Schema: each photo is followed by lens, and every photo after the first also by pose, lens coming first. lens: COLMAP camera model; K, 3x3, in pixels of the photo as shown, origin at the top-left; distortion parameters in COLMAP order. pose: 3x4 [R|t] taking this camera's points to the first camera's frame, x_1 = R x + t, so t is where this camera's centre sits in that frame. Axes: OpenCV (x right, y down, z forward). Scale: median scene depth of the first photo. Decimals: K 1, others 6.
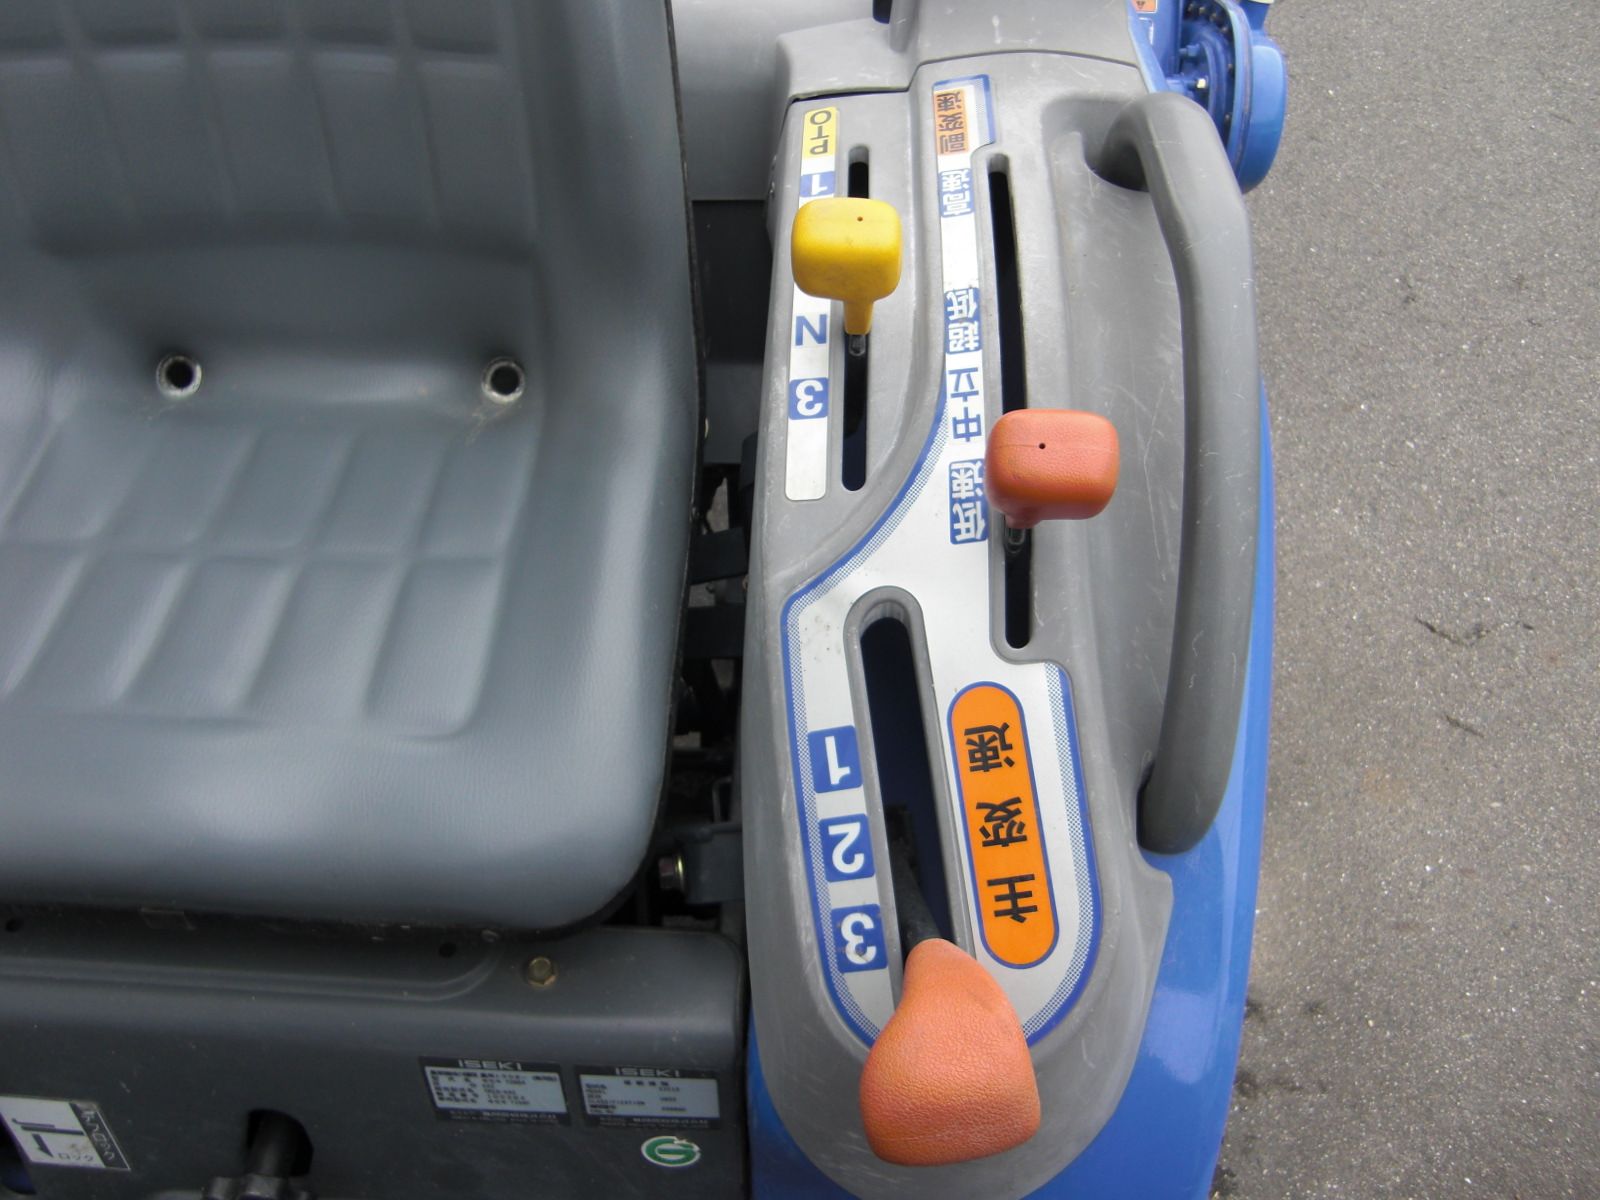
lens RADIAL K [[1281.1, 0, 778.6], [0, 1281.1, 545.0], [0, 0, 1]] dist [-0.104144, 0.087333]
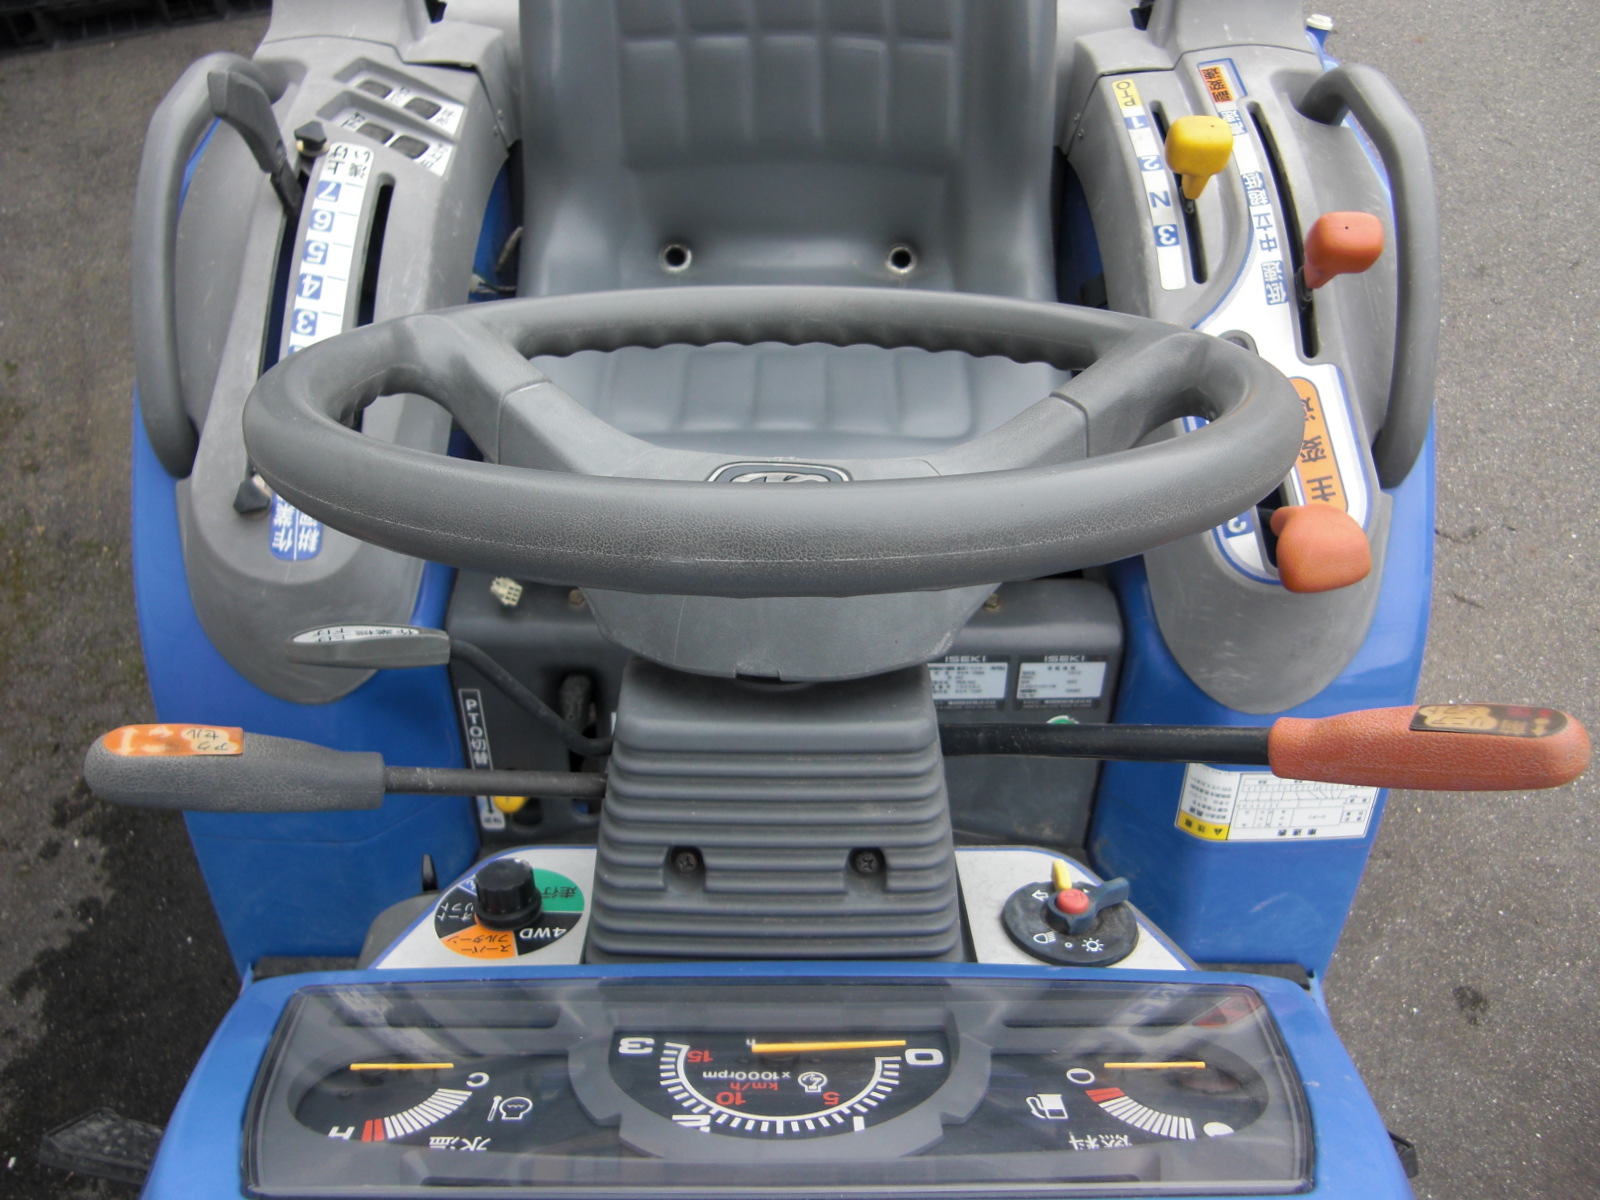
lens RADIAL K [[1281.1, 0, 775.7], [0, 1281.1, 552.6], [0, 0, 1]] dist [-0.104144, 0.087333]
pose [[0.998790, -0.018769, 0.045445, -0.438753], [0.020464, 0.999101, -0.037133, 0.272239], [-0.044707, 0.038018, 0.998276, -0.490734]]
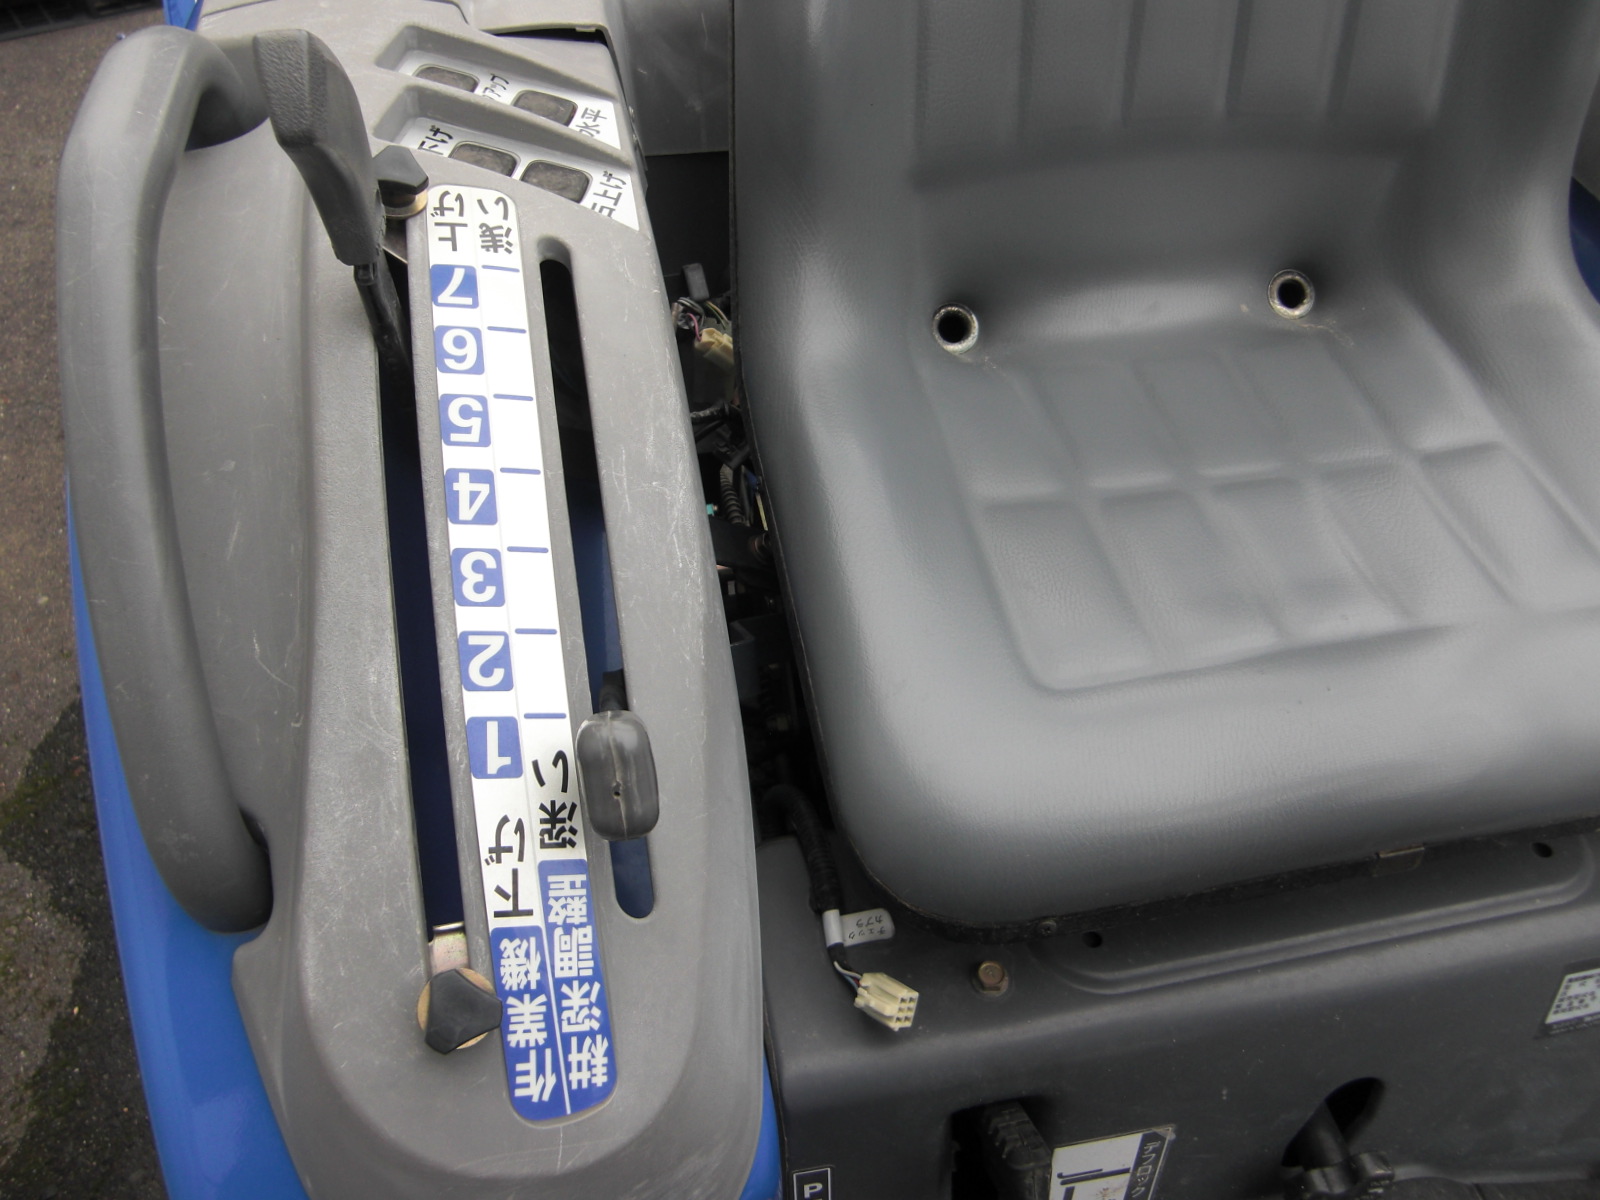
lens RADIAL K [[1281.1, 0, 775.7], [0, 1281.1, 555.5], [0, 0, 1]] dist [-0.104144, 0.087333]
pose [[0.968662, -0.156192, 0.193125, -0.808134], [0.163069, 0.986409, -0.020141, 0.021993], [-0.187354, 0.051002, 0.980968, 0.145711]]
